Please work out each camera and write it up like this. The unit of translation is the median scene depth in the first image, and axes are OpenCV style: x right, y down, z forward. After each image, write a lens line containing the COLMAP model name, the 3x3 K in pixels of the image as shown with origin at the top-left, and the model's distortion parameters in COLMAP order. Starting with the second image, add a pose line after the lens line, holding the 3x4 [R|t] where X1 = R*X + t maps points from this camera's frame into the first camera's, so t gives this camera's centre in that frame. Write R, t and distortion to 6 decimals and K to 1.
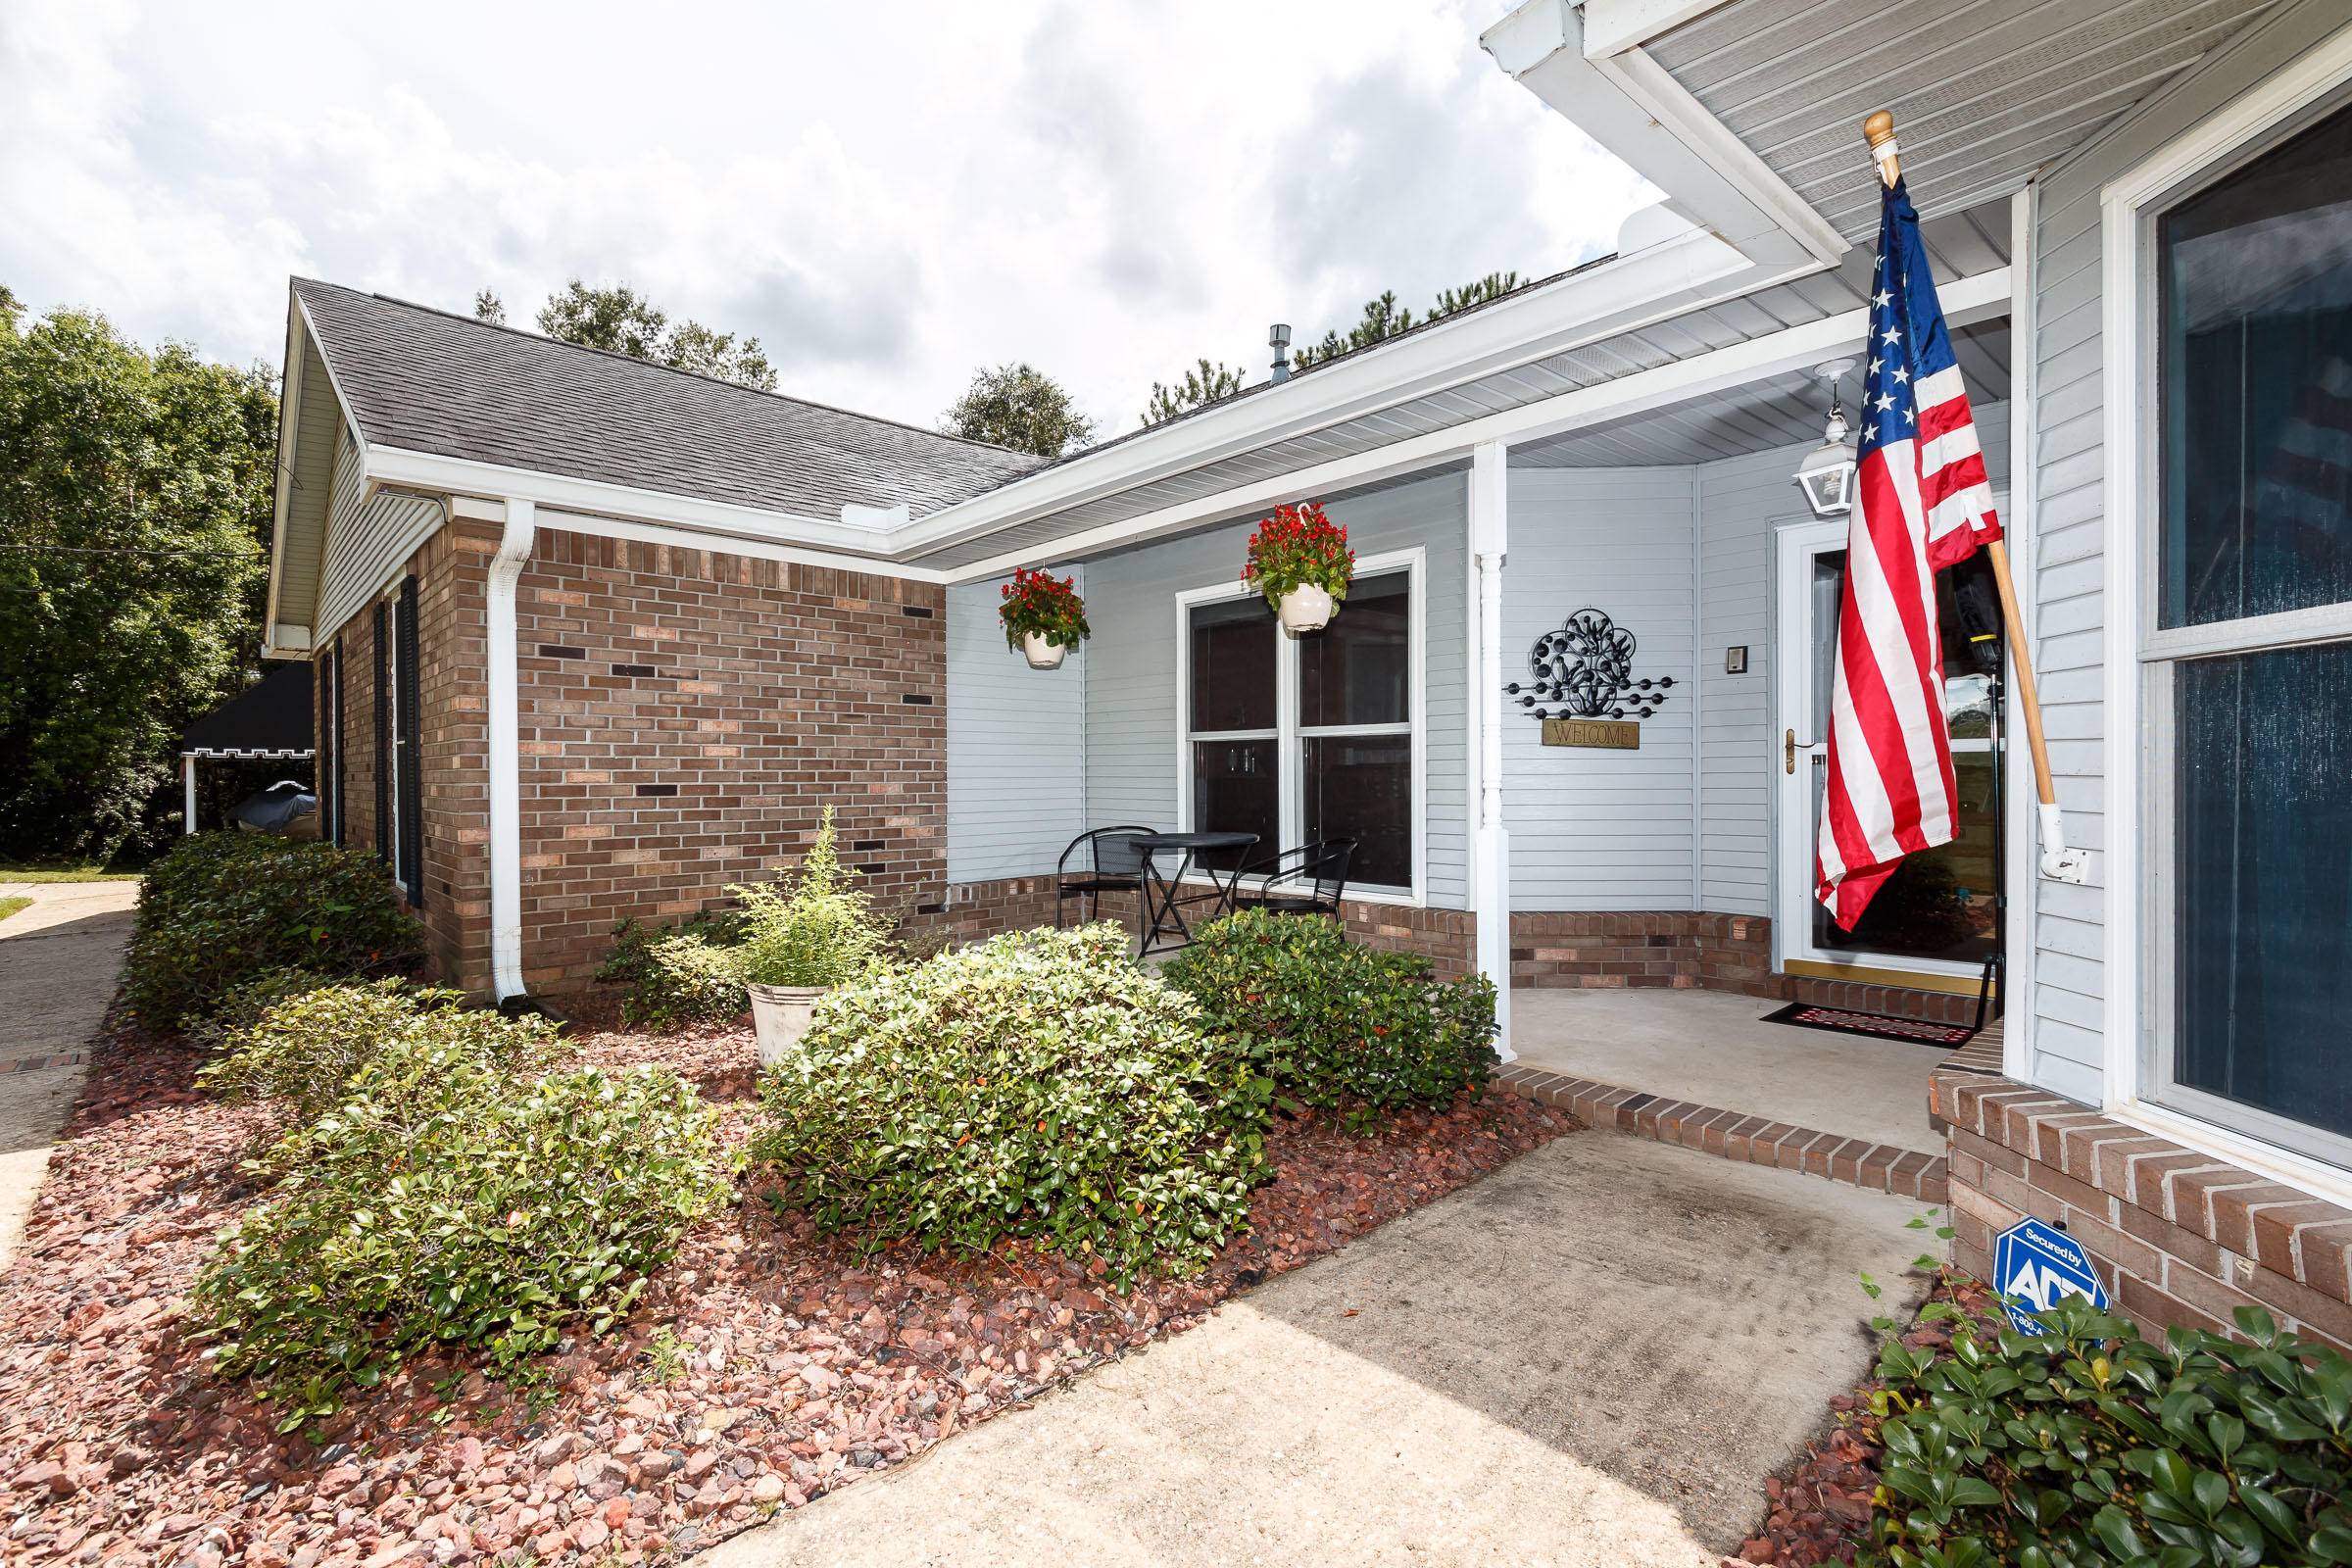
lens RADIAL K [[1083.0, 0, 1176.0], [0, 1083.0, 784.0], [0, 0, 1]] dist [0.001507, -0.000130]
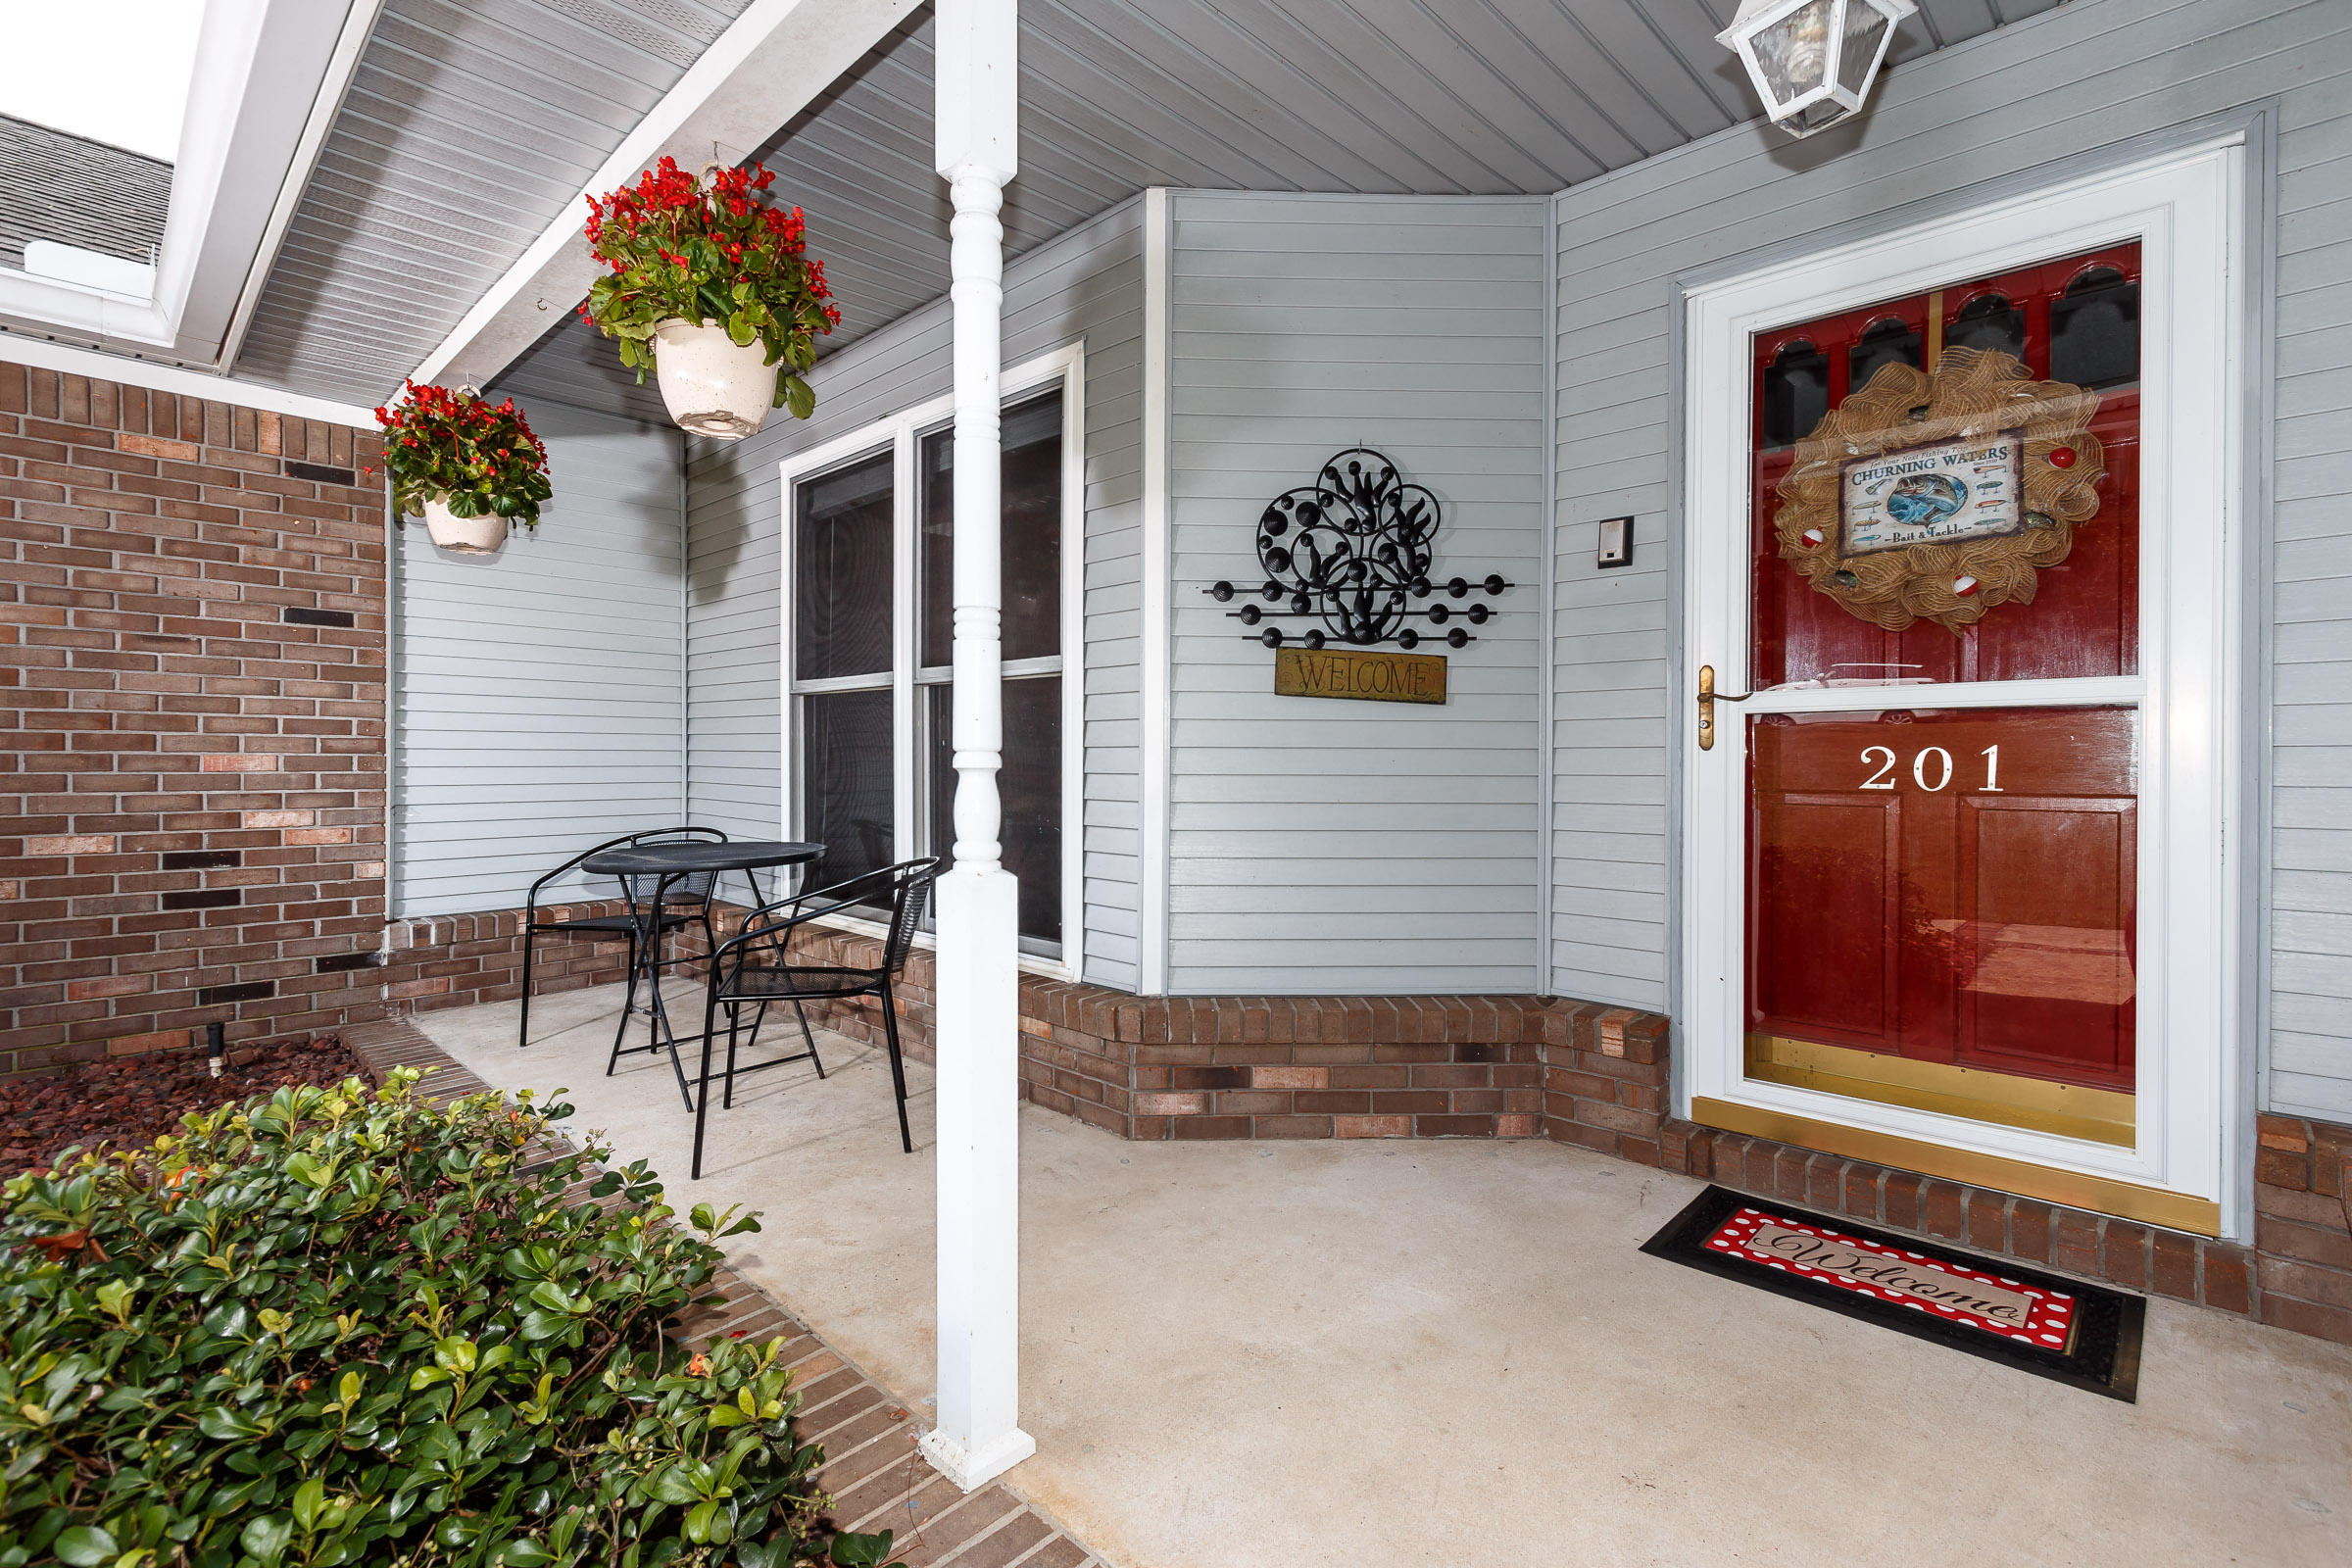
lens RADIAL K [[1094.4, 0, 1184.1], [0, 1094.4, 762.5], [0, 0, 1]] dist [0.000939, -0.000146]
pose [[0.997539, 0.009110, 0.069520, 0.253410], [-0.008791, 0.999949, -0.004884, 0.002270], [-0.069561, 0.004261, 0.997569, 0.445733]]
